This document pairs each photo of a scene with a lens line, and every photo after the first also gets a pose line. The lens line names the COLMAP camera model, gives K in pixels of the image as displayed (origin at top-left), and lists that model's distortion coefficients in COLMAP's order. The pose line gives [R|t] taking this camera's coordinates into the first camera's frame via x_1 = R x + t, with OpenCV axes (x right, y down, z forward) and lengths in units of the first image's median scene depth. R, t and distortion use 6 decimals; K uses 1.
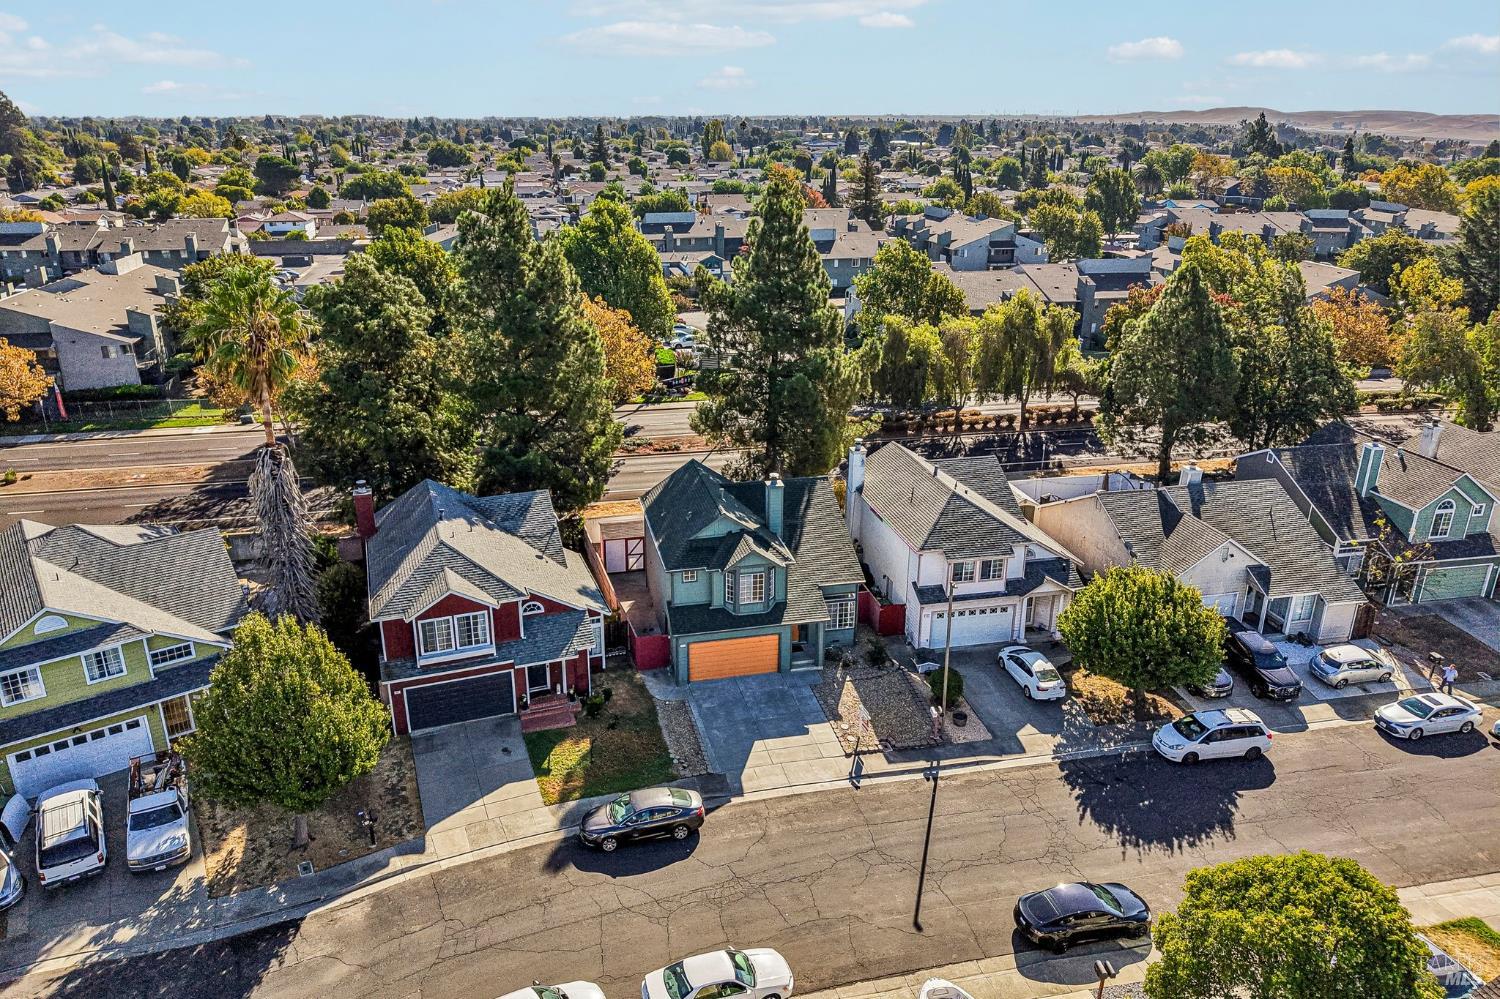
lens RADIAL K [[1006.7, 0, 742.1], [0, 1006.7, 474.4], [0, 0, 1]] dist [-0.004101, -0.003471]
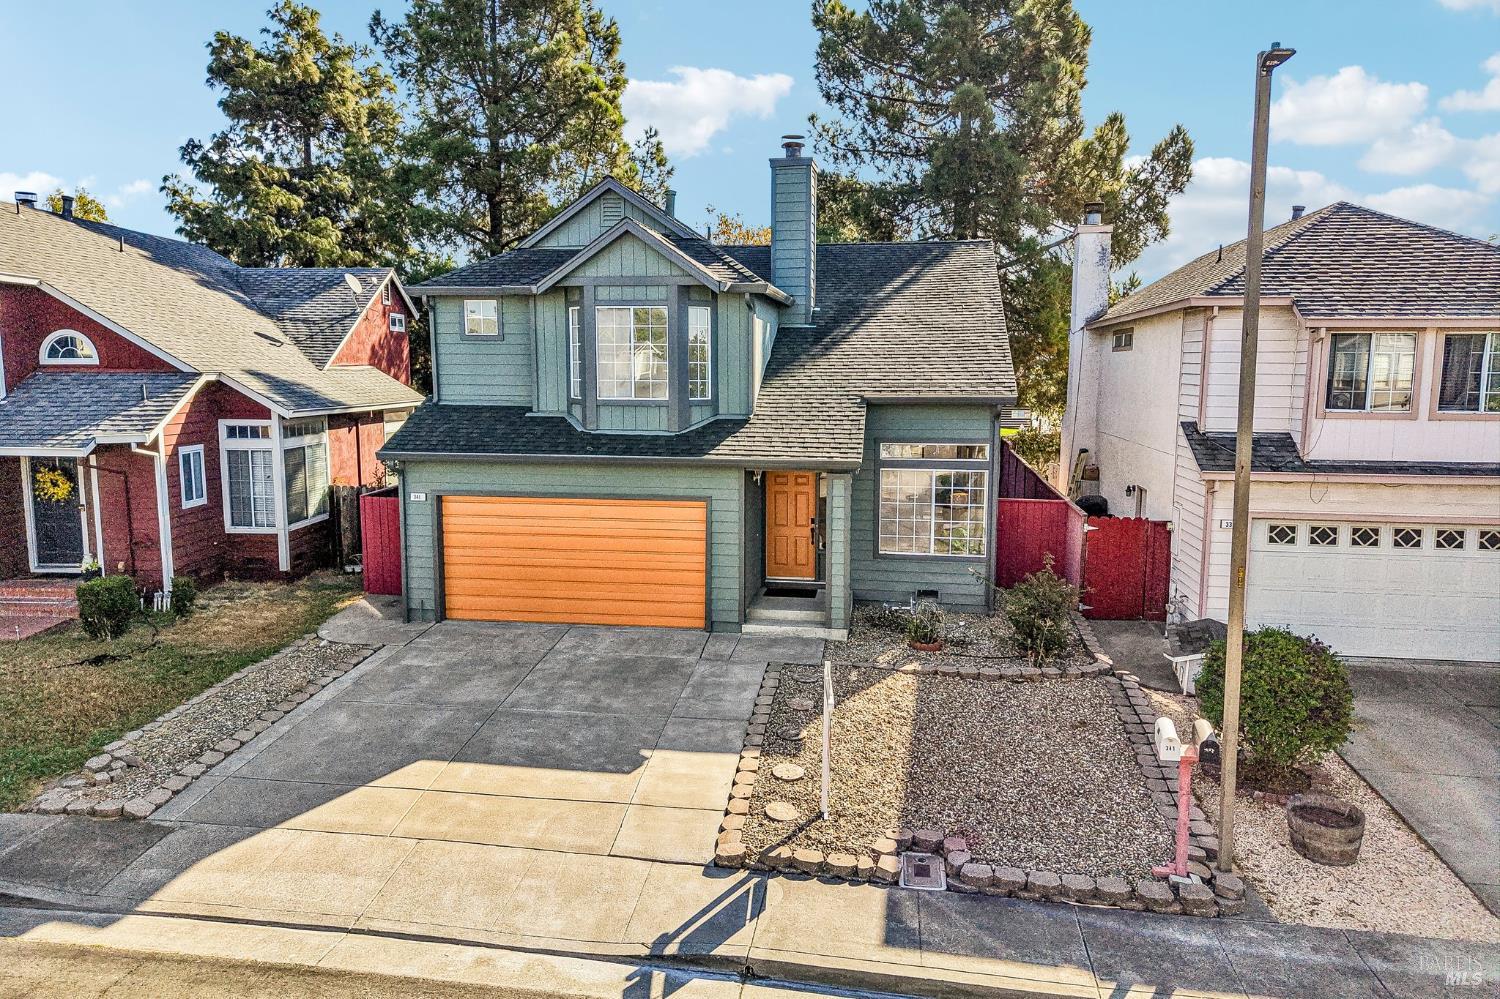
lens RADIAL K [[1014.3, 0, 750.0], [0, 1014.3, 499.5], [0, 0, 1]] dist [-0.000205, -0.001895]
pose [[0.929094, 0.043524, -0.367273, 0.171709], [-0.120046, 0.974773, -0.188165, 0.220646], [0.349818, 0.218913, 0.910881, 0.714359]]
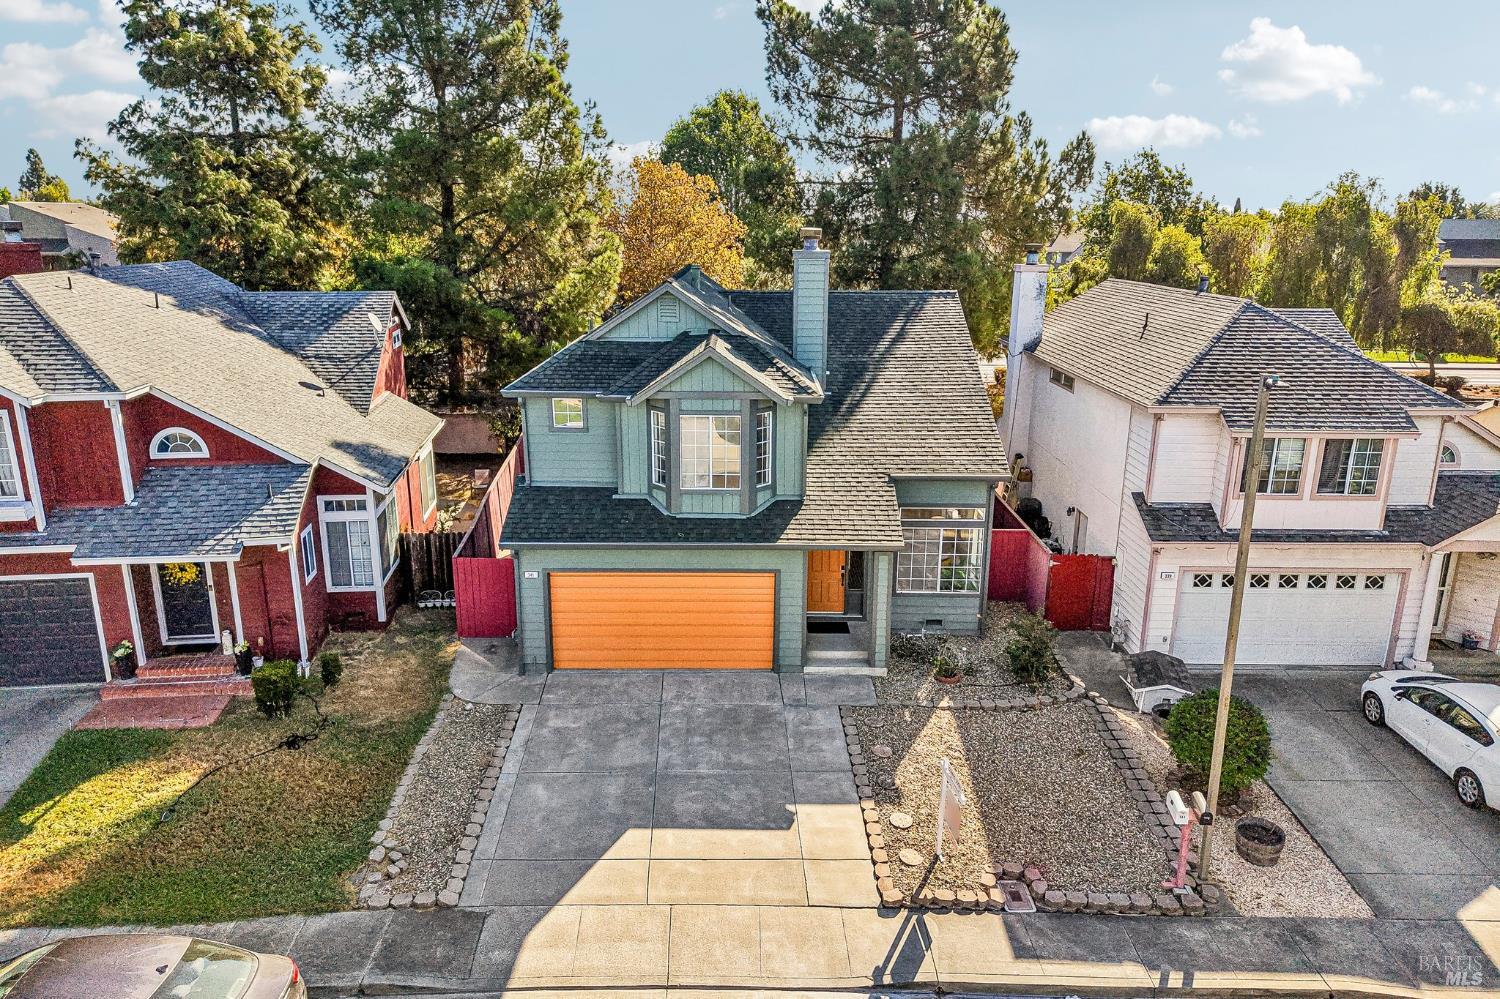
lens RADIAL K [[1014.3, 0, 750.0], [0, 1014.3, 499.5], [0, 0, 1]] dist [-0.000205, -0.001895]
pose [[0.975528, 0.059521, -0.211666, 0.112048], [-0.074145, 0.995329, -0.061831, 0.157100], [0.206997, 0.076012, 0.975384, 0.605321]]
